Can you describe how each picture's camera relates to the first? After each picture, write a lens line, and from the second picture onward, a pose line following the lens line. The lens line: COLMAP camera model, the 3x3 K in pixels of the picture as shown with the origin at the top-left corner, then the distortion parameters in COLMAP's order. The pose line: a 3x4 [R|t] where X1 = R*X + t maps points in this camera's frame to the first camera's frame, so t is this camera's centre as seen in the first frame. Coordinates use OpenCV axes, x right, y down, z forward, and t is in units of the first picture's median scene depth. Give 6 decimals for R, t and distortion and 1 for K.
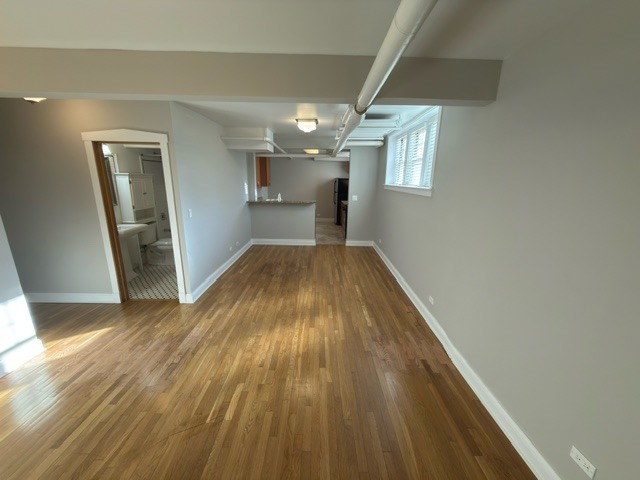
lens RADIAL K [[255.0, 0, 320.0], [0, 255.0, 240.0], [0, 0, 1]] dist [-0.000556, -0.000271]
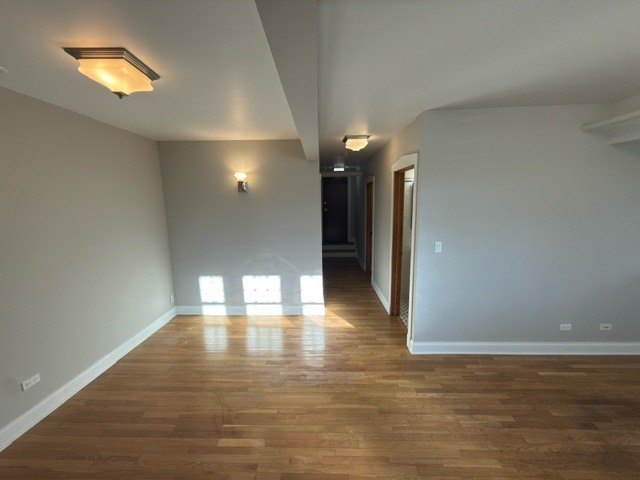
lens RADIAL K [[255.6, 0, 317.1], [0, 255.6, 238.5], [0, 0, 1]] dist [-0.000178, -0.000006]
pose [[-0.035844, 0.140930, -0.989370, 0.294527], [-0.219489, 0.964724, 0.145371, -0.176936], [0.974956, 0.222367, -0.003647, 0.691355]]
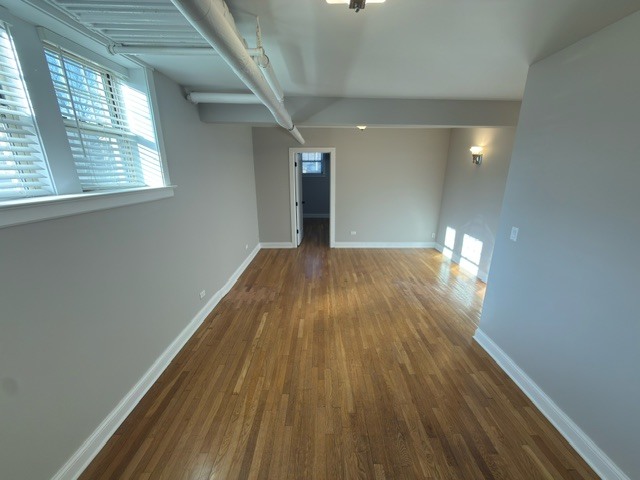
lens RADIAL K [[255.0, 0, 320.0], [0, 255.0, 240.0], [0, 0, 1]] dist [-0.000556, -0.000271]
pose [[-0.999859, -0.016780, -0.000098, -0.020811], [-0.014688, 0.872328, 0.488701, -0.431982], [-0.008115, 0.488634, -0.872451, 1.702530]]
